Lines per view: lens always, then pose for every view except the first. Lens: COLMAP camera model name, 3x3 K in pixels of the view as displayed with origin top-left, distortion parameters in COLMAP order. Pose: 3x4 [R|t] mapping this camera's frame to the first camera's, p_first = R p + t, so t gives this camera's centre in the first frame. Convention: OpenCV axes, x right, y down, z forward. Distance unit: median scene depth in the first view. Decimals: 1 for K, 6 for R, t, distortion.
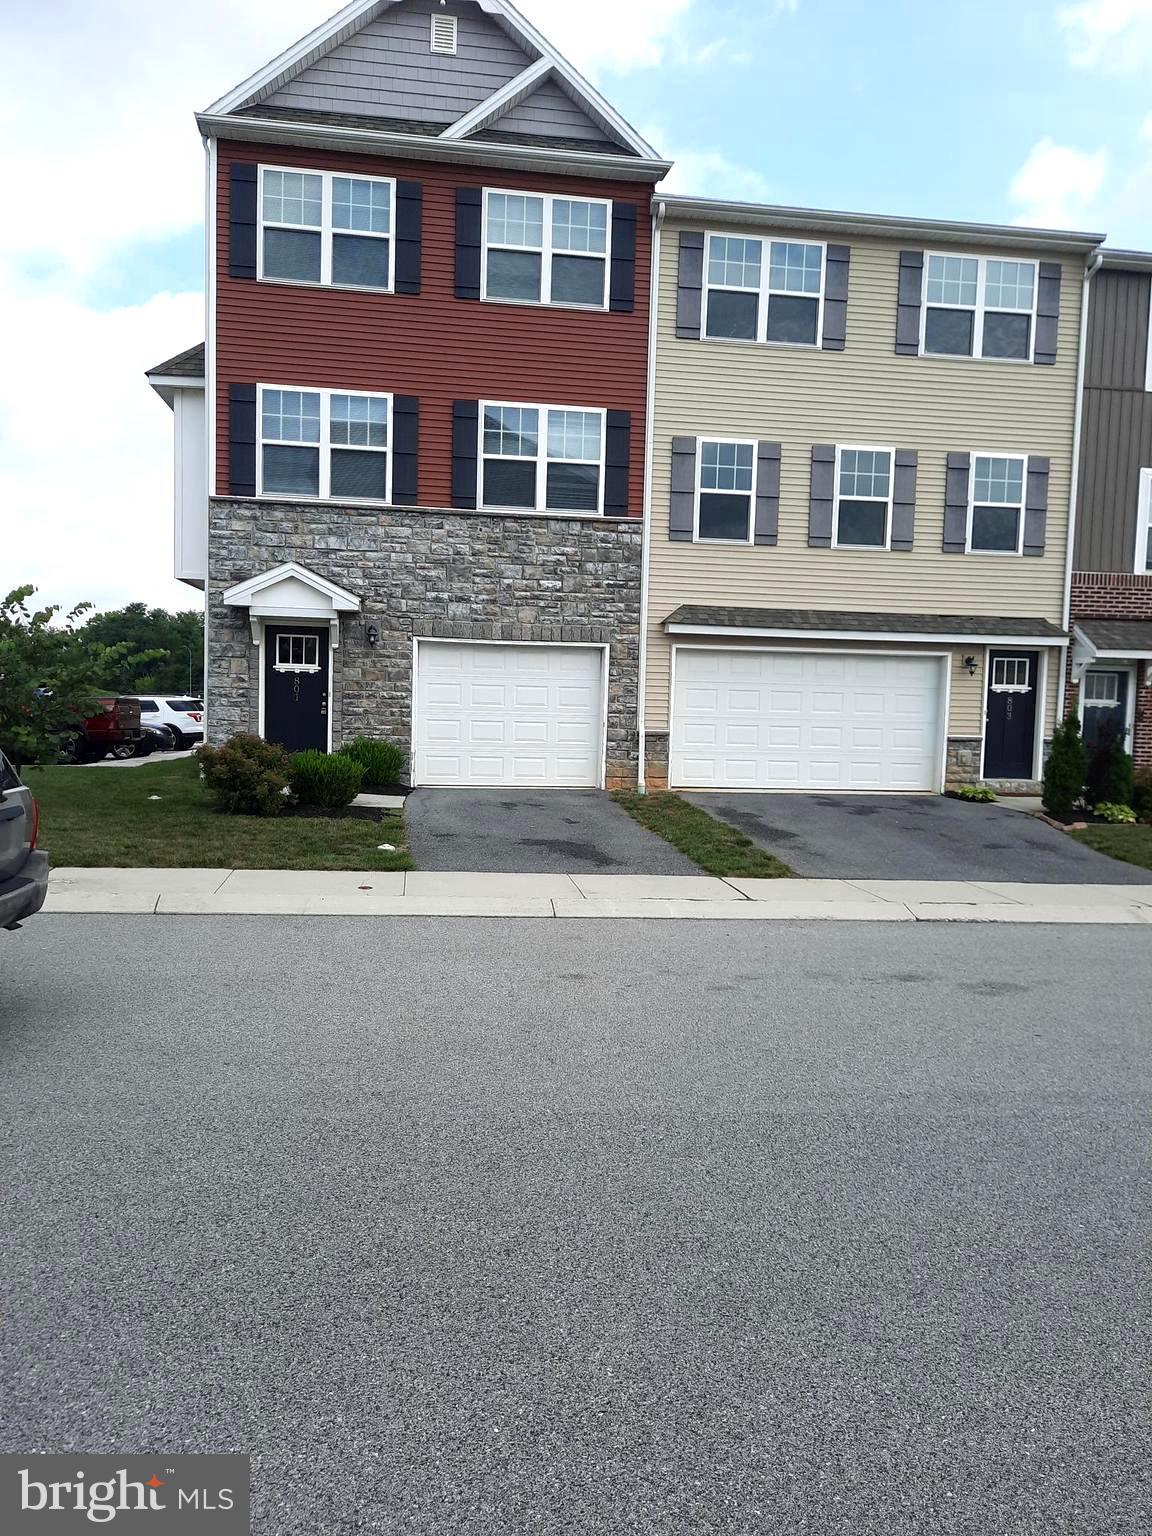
lens RADIAL K [[1136.0, 0, 576.3], [0, 1136.0, 761.6], [0, 0, 1]] dist [0.090862, -0.095672]
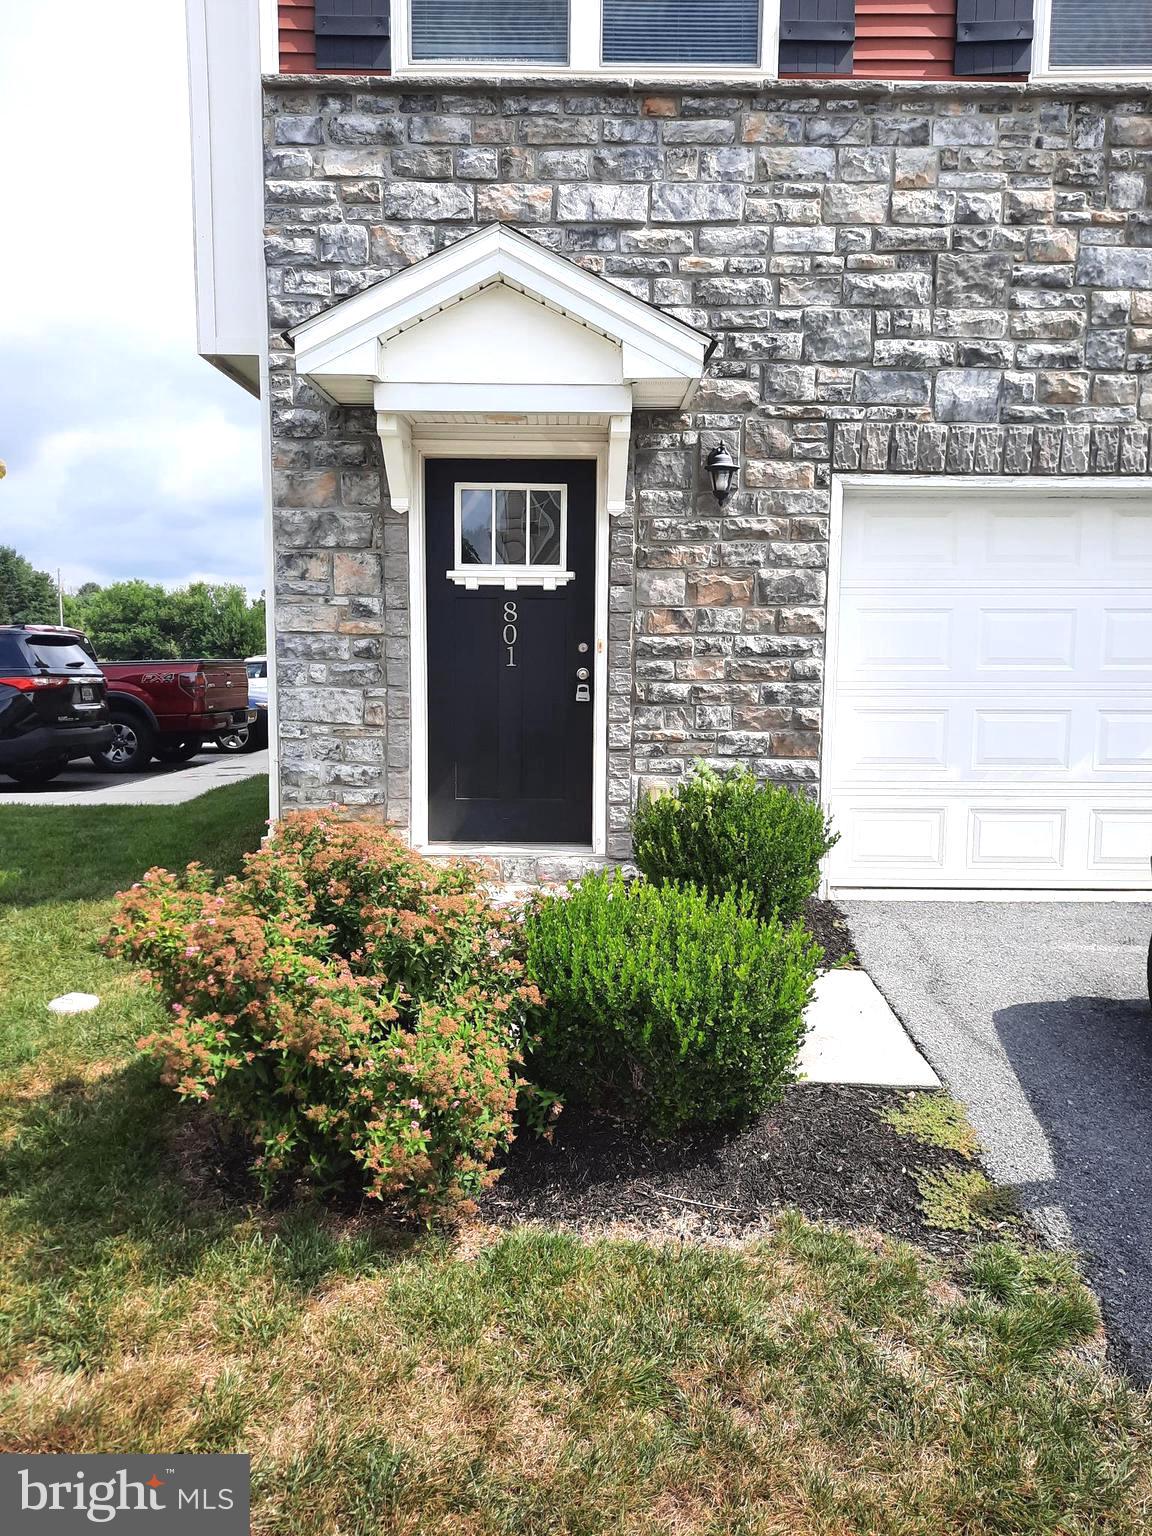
lens RADIAL K [[1136.0, 0, 576.3], [0, 1136.0, 761.6], [0, 0, 1]] dist [0.090862, -0.095672]
pose [[0.988837, -0.003685, -0.148957, -0.170048], [0.010088, 0.999056, 0.042253, -0.038121], [0.148660, -0.043284, 0.987941, 0.643289]]
